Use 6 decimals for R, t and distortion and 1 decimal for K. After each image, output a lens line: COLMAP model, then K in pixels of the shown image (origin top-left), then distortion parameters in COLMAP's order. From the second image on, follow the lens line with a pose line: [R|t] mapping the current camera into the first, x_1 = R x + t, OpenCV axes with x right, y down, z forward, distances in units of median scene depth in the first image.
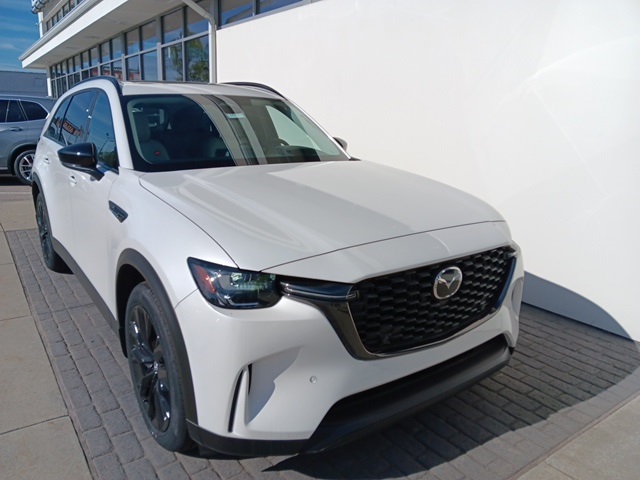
lens RADIAL K [[494.5, 0, 320.0], [0, 494.5, 240.0], [0, 0, 1]] dist [0.032745, -0.070669]
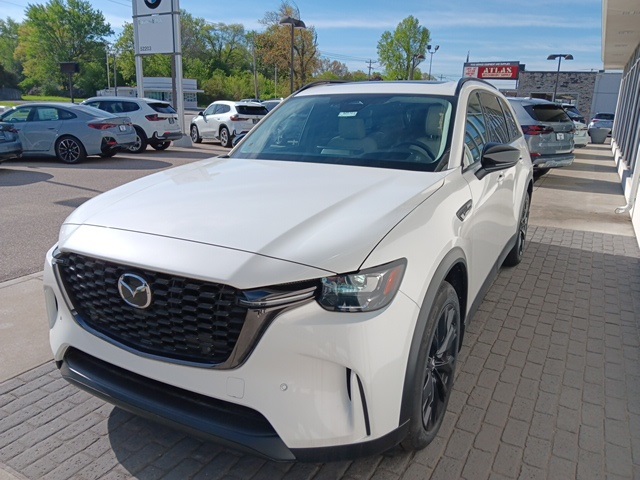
lens RADIAL K [[494.5, 0, 320.0], [0, 494.5, 240.0], [0, 0, 1]] dist [0.032745, -0.070669]
pose [[0.436929, 0.222111, -0.871642, 1.192428], [-0.226081, 0.965044, 0.132584, -0.205932], [0.870621, 0.139131, 0.471871, 0.846599]]
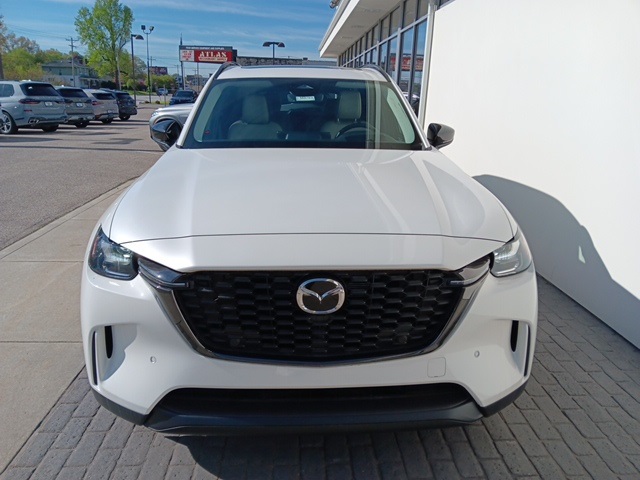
lens RADIAL K [[494.4, 0, 313.1], [0, 494.4, 233.1], [0, 0, 1]] dist [0.032242, -0.068609]
pose [[0.835959, 0.143552, -0.529685, 0.673621], [-0.134807, 0.989324, 0.055365, -0.064427], [0.531977, 0.025122, 0.846386, 0.277272]]
